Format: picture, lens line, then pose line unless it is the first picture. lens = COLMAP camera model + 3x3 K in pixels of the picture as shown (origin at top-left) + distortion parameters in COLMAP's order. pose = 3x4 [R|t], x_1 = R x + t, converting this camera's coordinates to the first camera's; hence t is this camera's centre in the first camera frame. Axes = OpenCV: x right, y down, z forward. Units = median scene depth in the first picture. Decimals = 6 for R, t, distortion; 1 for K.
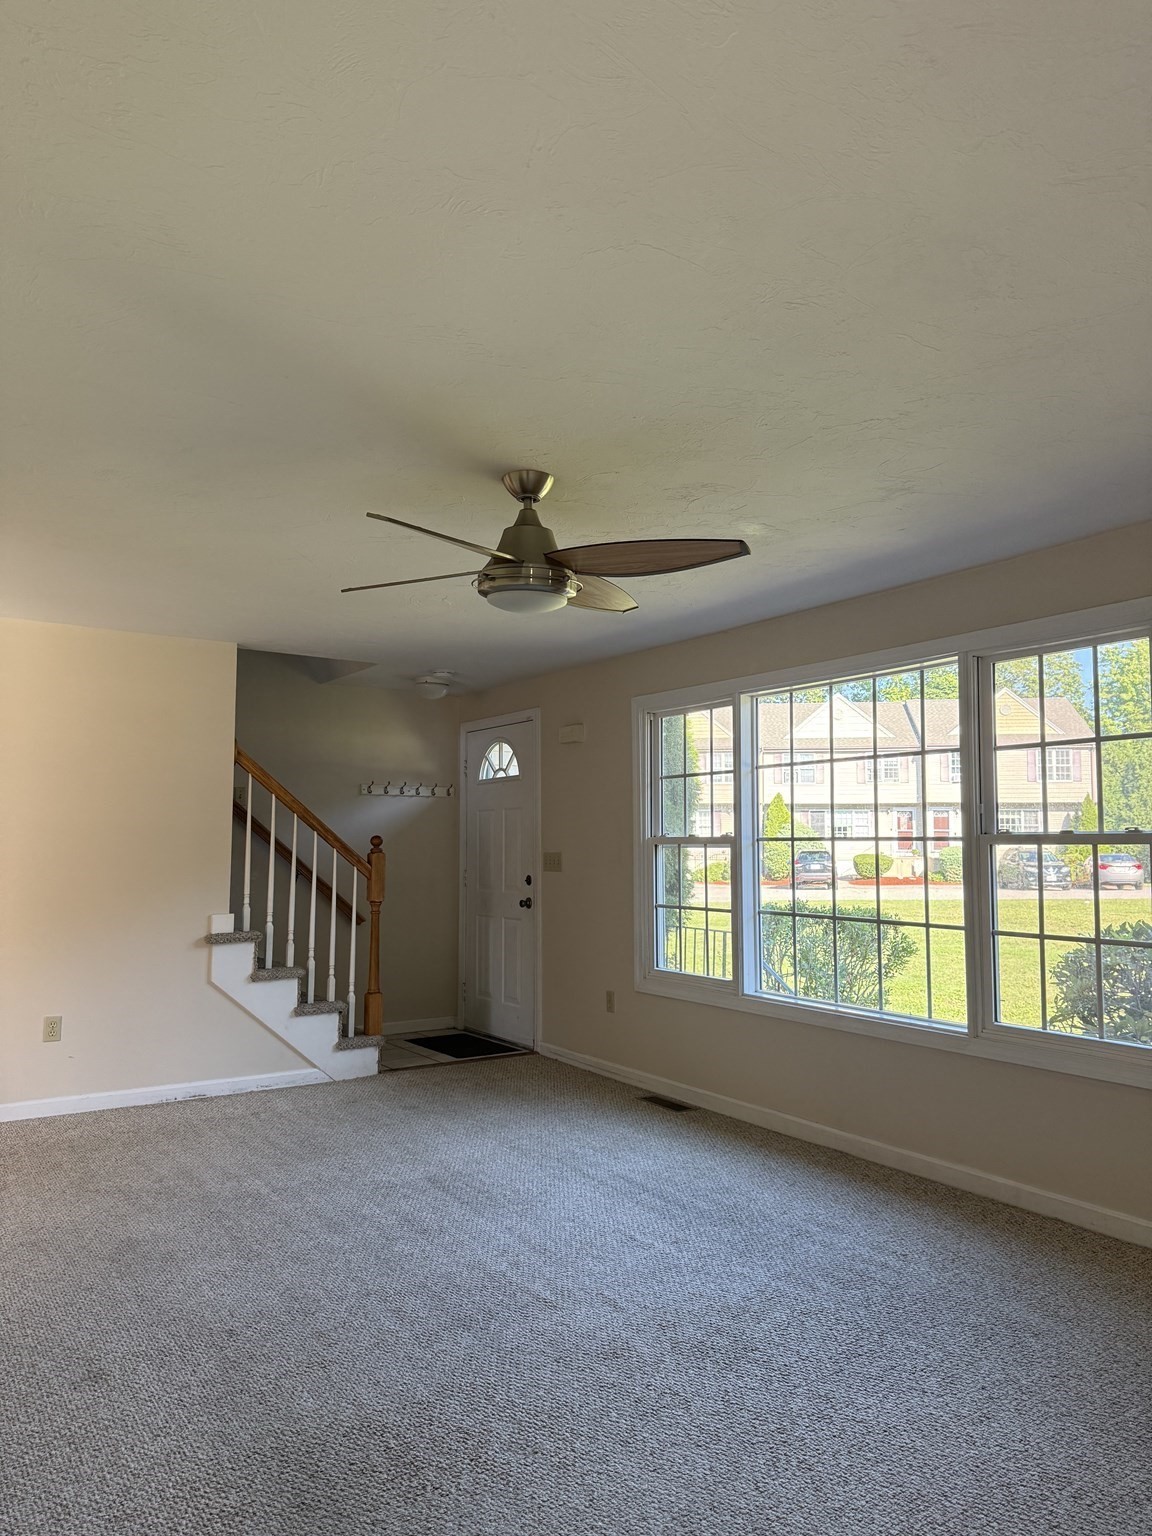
lens RADIAL K [[1078.6, 0, 576.0], [0, 1078.6, 768.1], [0, 0, 1]] dist [0.078902, -0.024453]
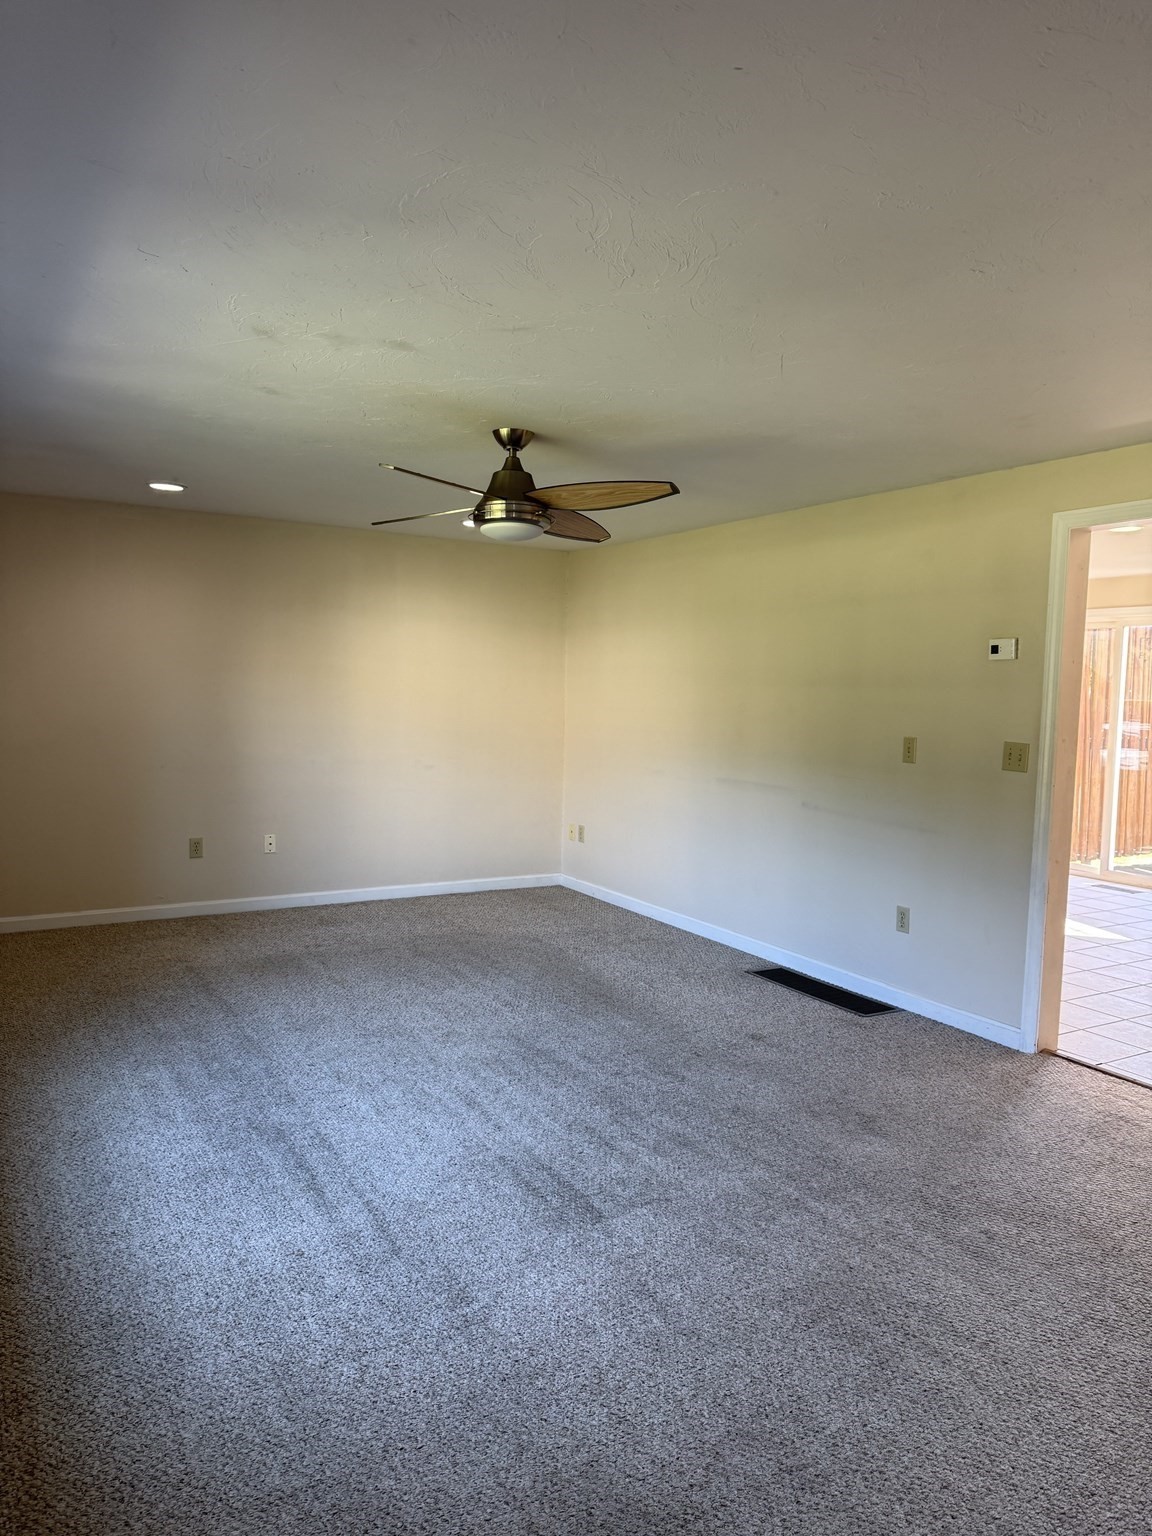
lens RADIAL K [[1078.6, 0, 576.2], [0, 1078.6, 767.4], [0, 0, 1]] dist [0.078902, -0.024453]
pose [[-0.998365, -0.028431, 0.049584, -0.158198], [-0.028797, 0.999563, -0.006690, 0.103505], [-0.049372, -0.008107, -0.998748, 1.842181]]
